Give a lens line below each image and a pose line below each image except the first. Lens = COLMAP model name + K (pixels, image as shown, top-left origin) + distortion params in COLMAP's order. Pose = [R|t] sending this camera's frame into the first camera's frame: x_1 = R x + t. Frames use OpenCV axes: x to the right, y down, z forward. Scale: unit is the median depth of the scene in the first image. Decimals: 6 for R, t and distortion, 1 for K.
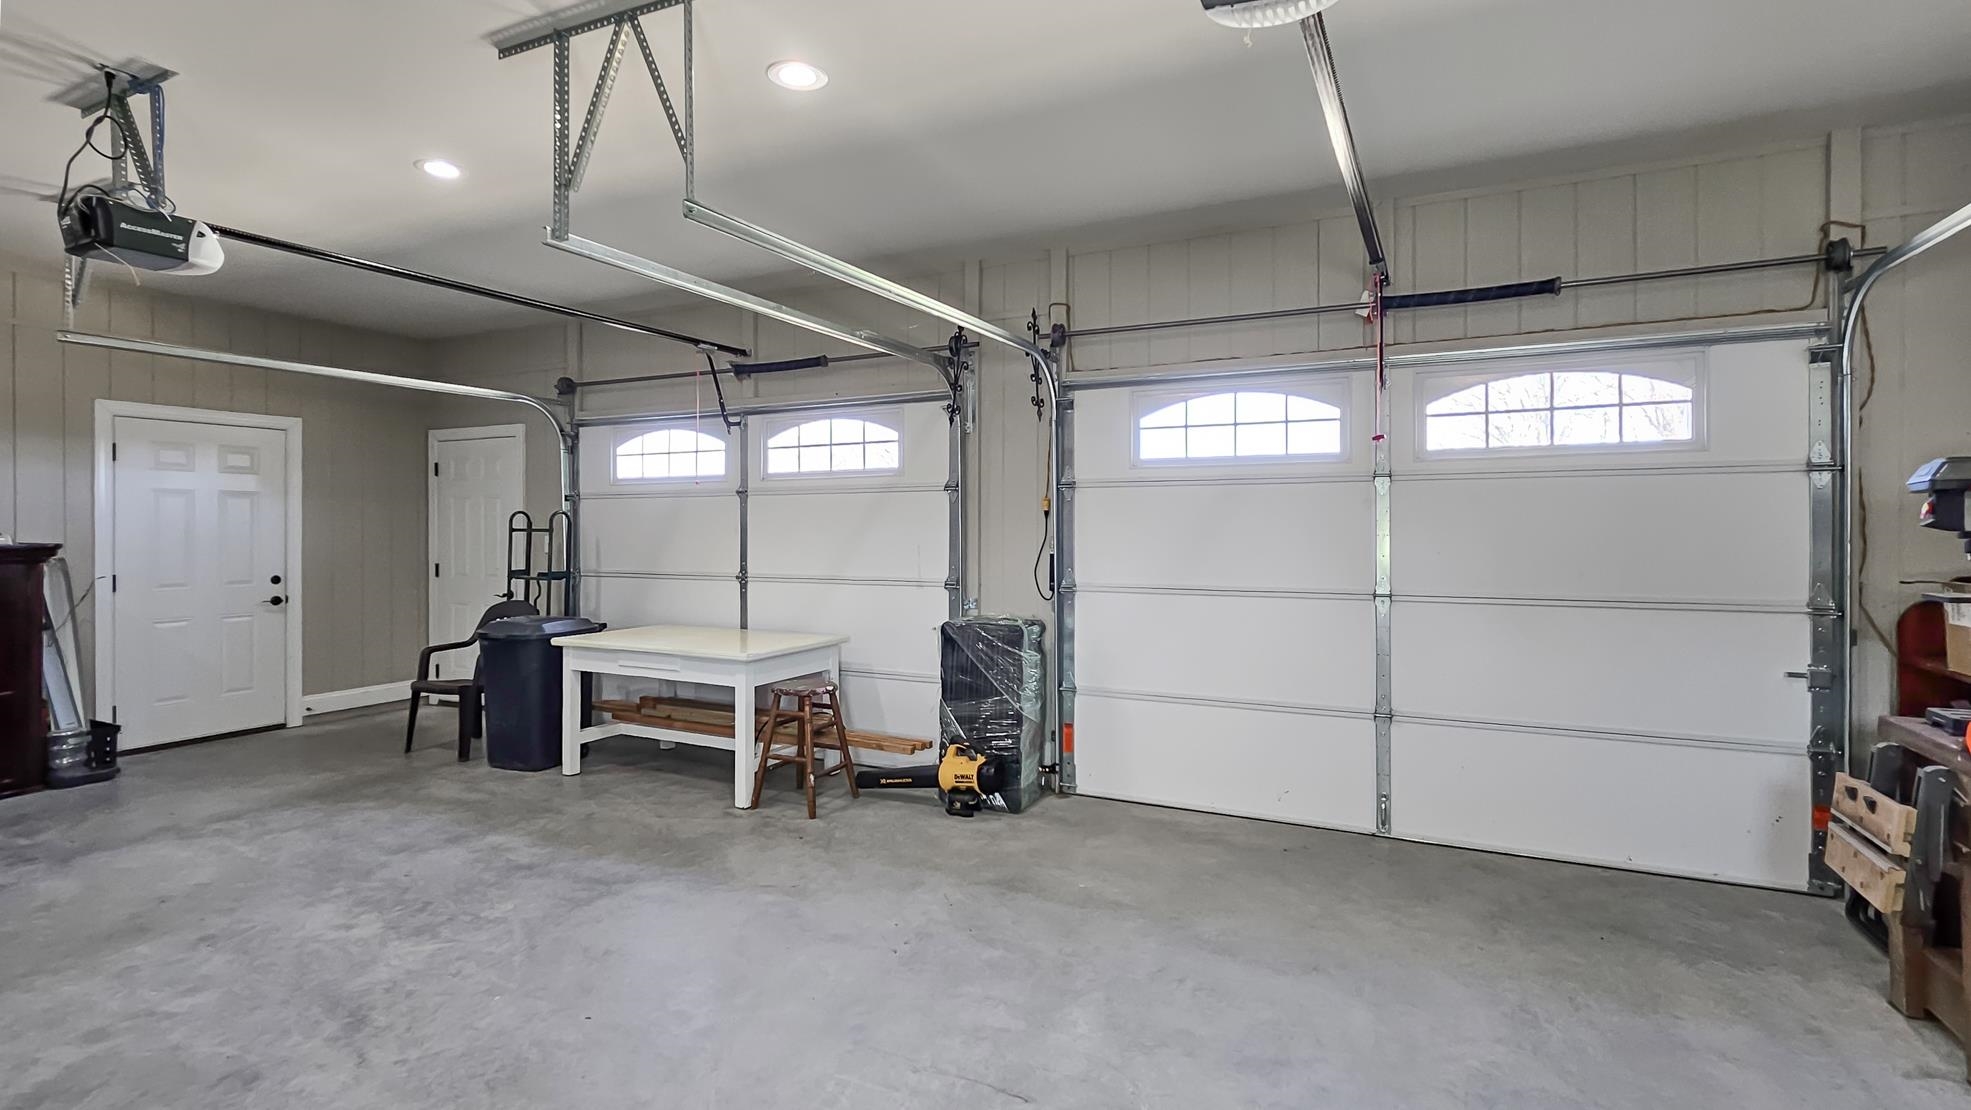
lens RADIAL K [[927.7, 0, 975.0], [0, 927.7, 551.4], [0, 0, 1]] dist [0.003557, 0.000437]
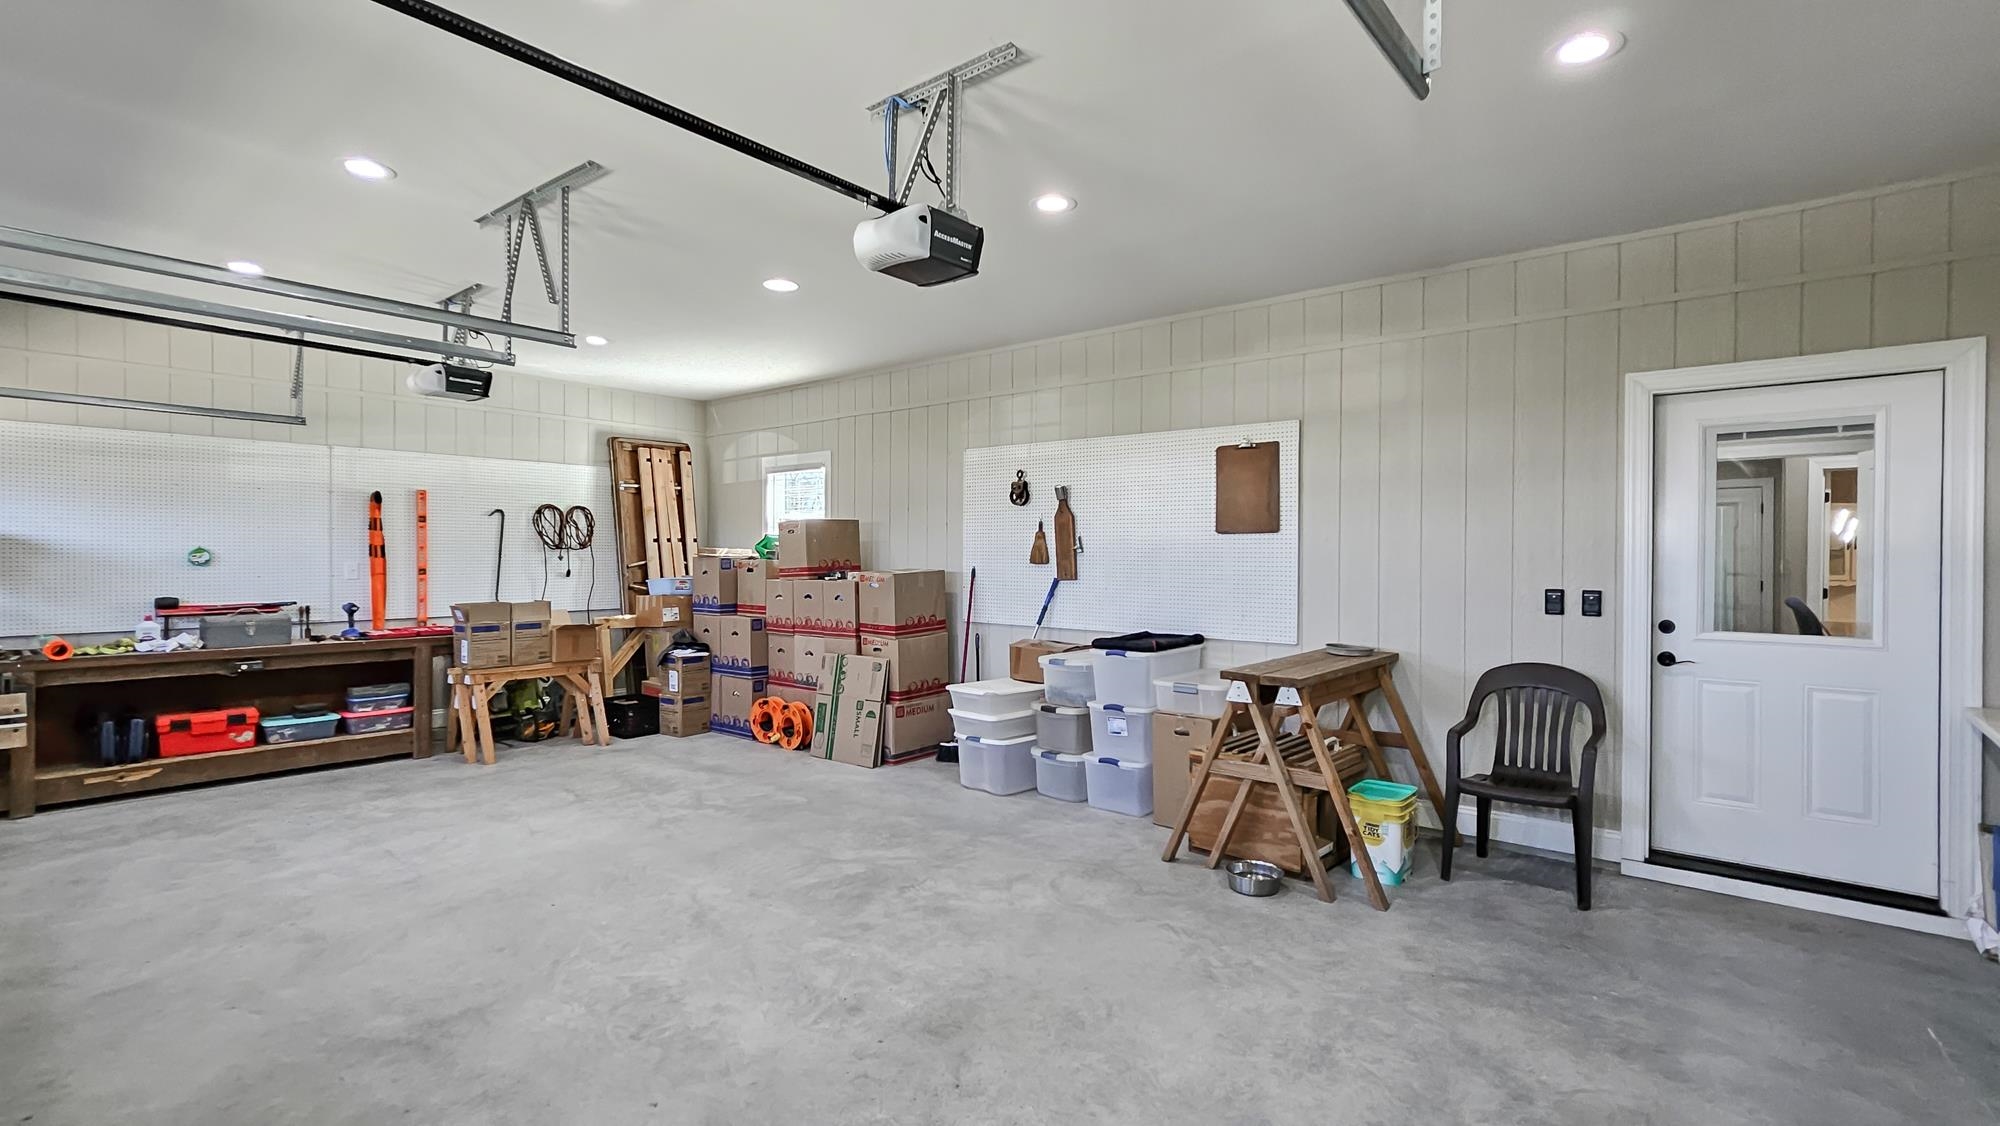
lens RADIAL K [[941.3, 0, 989.3], [0, 941.3, 559.3], [0, 0, 1]] dist [0.003557, 0.000437]
pose [[-0.970395, -0.004170, 0.241488, -1.174090], [0.003129, 0.999550, 0.029835, -0.058267], [-0.241504, 0.029707, -0.969945, 1.851557]]
